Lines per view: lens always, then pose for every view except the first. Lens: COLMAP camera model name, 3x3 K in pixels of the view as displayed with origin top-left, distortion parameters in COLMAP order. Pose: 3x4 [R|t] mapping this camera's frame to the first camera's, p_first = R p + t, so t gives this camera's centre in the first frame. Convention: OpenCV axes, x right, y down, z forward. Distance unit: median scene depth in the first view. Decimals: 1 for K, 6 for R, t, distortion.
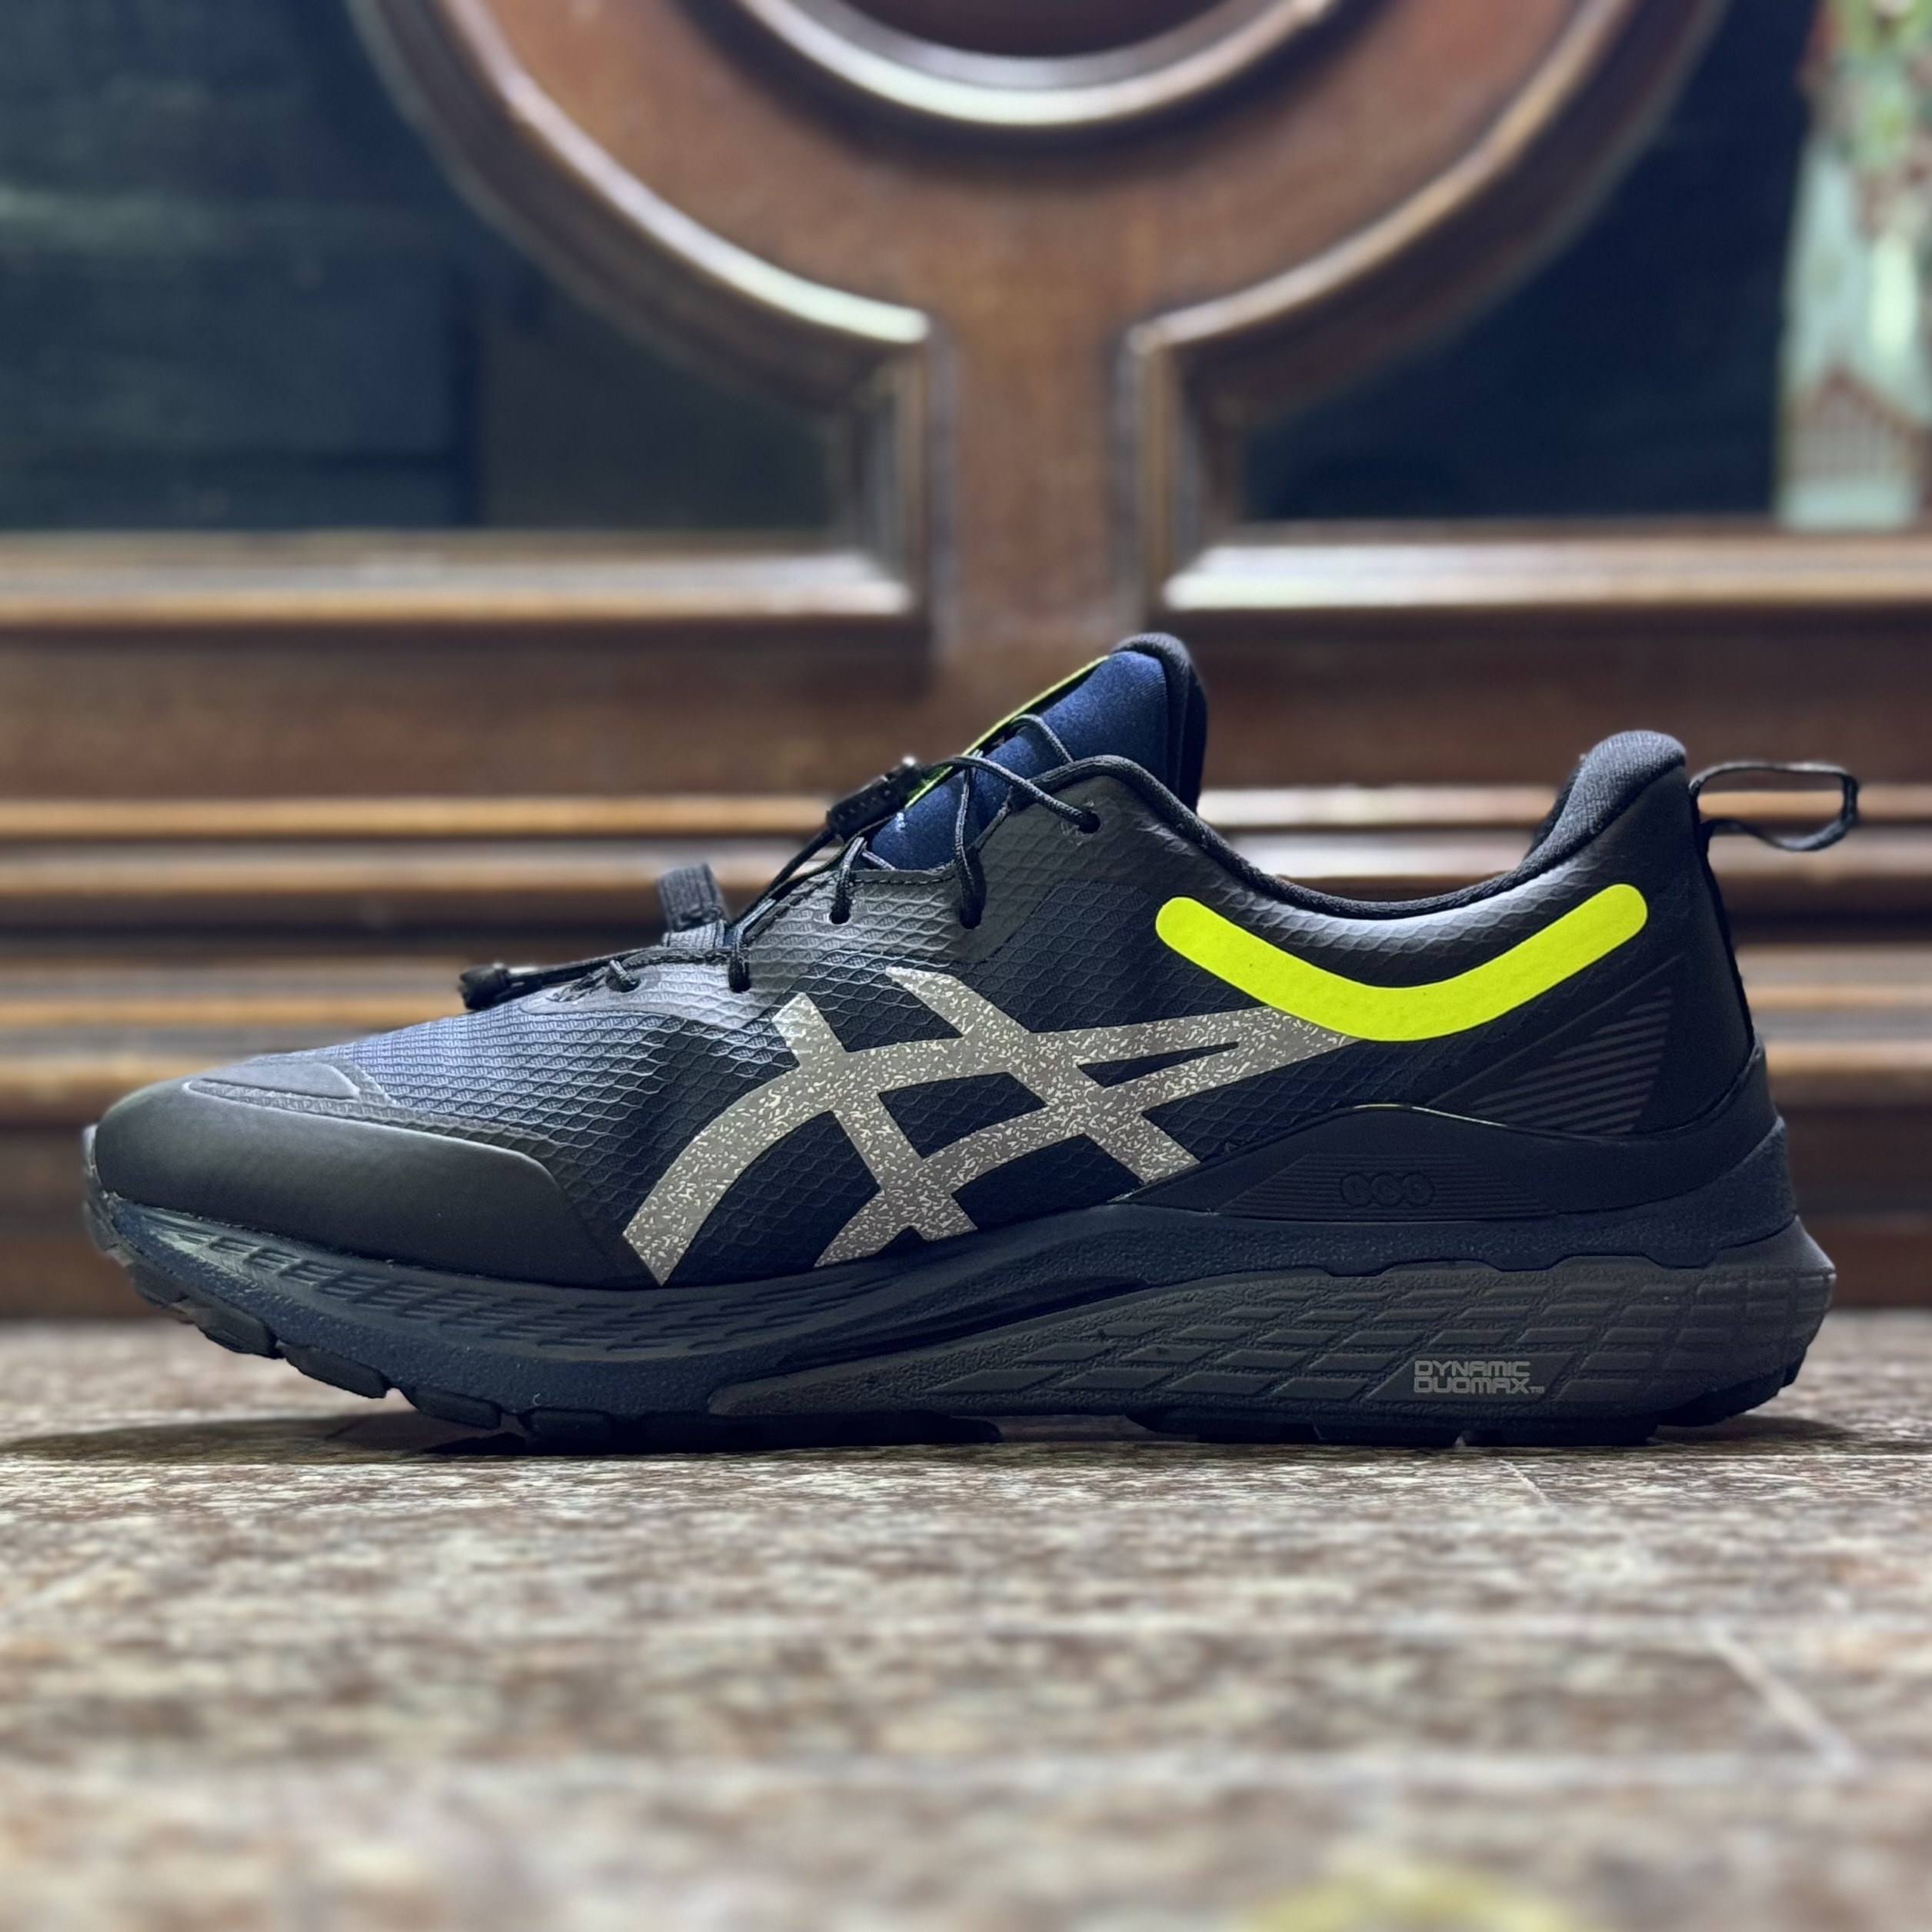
lens RADIAL K [[4037.9, 0, 951.3], [0, 4037.9, 1001.3], [0, 0, 1]] dist [0.103461, 0.010653]
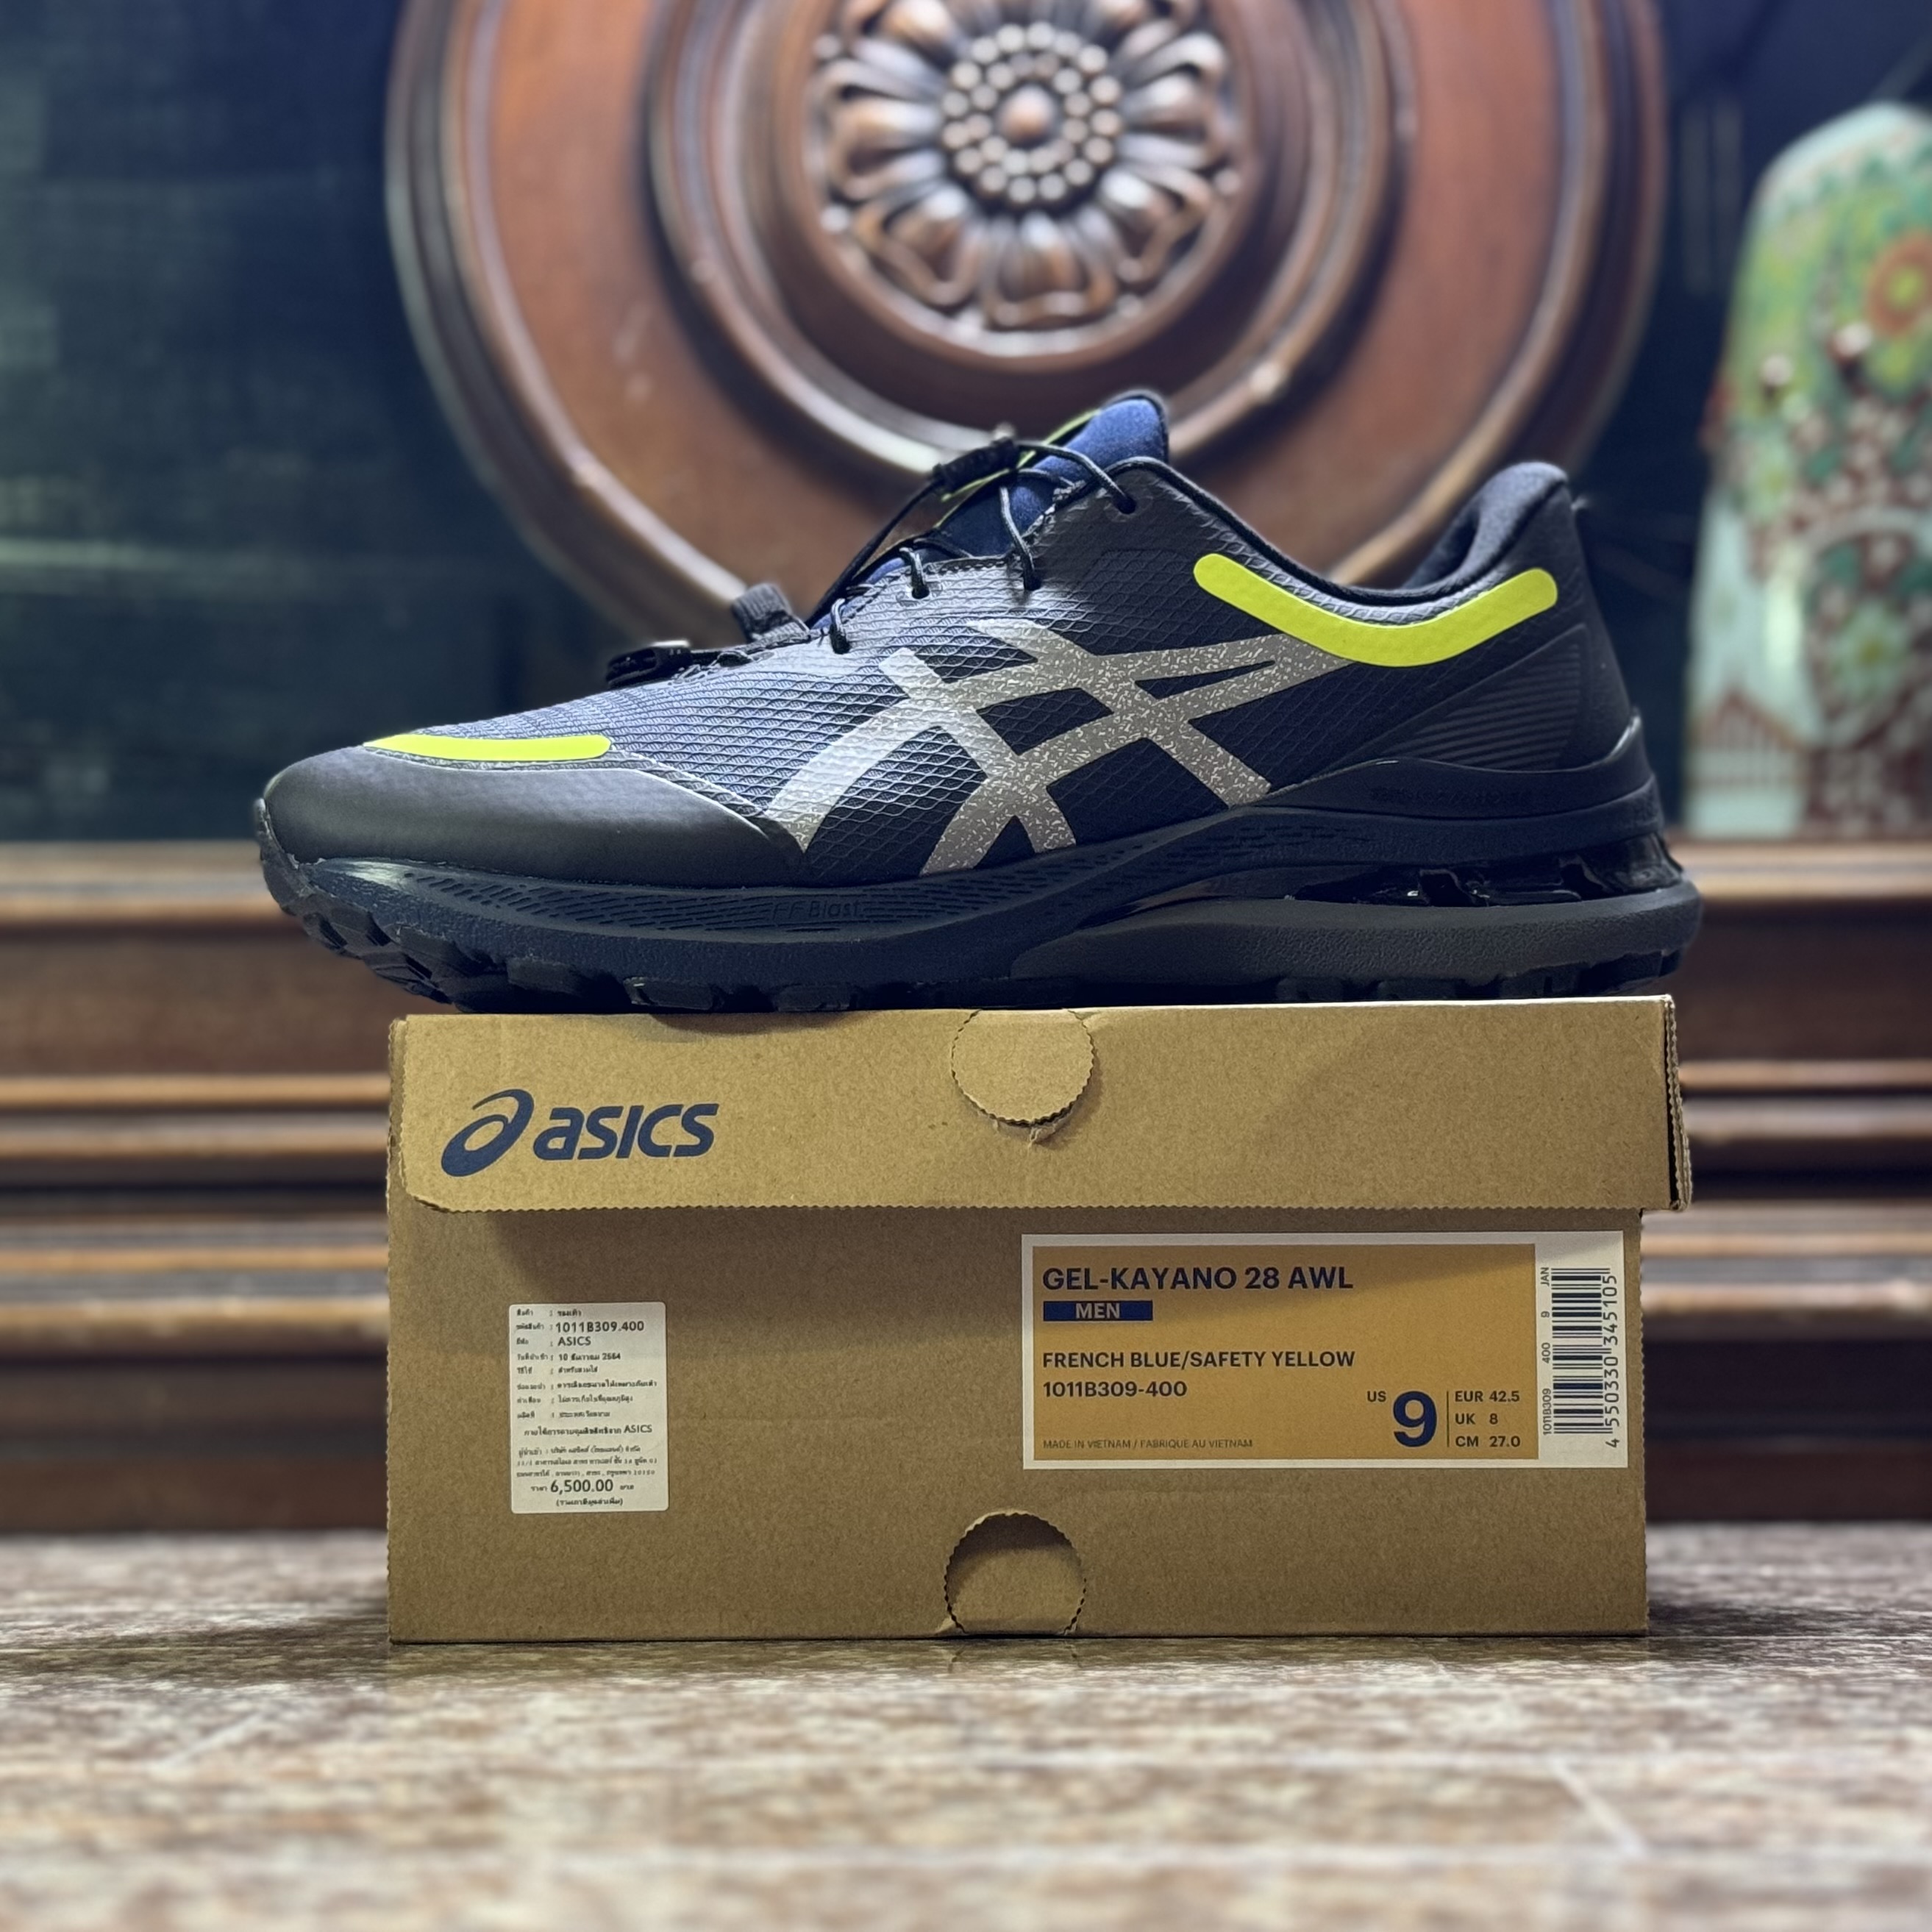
lens RADIAL K [[4042.8, 0, 961.9], [0, 4042.8, 1047.9], [0, 0, 1]] dist [0.104792, -0.047835]
pose [[0.999999, -0.000368, -0.001063, 0.005448], [0.000318, 0.998900, -0.046896, -0.005321], [0.001079, 0.046895, 0.998899, -0.227914]]
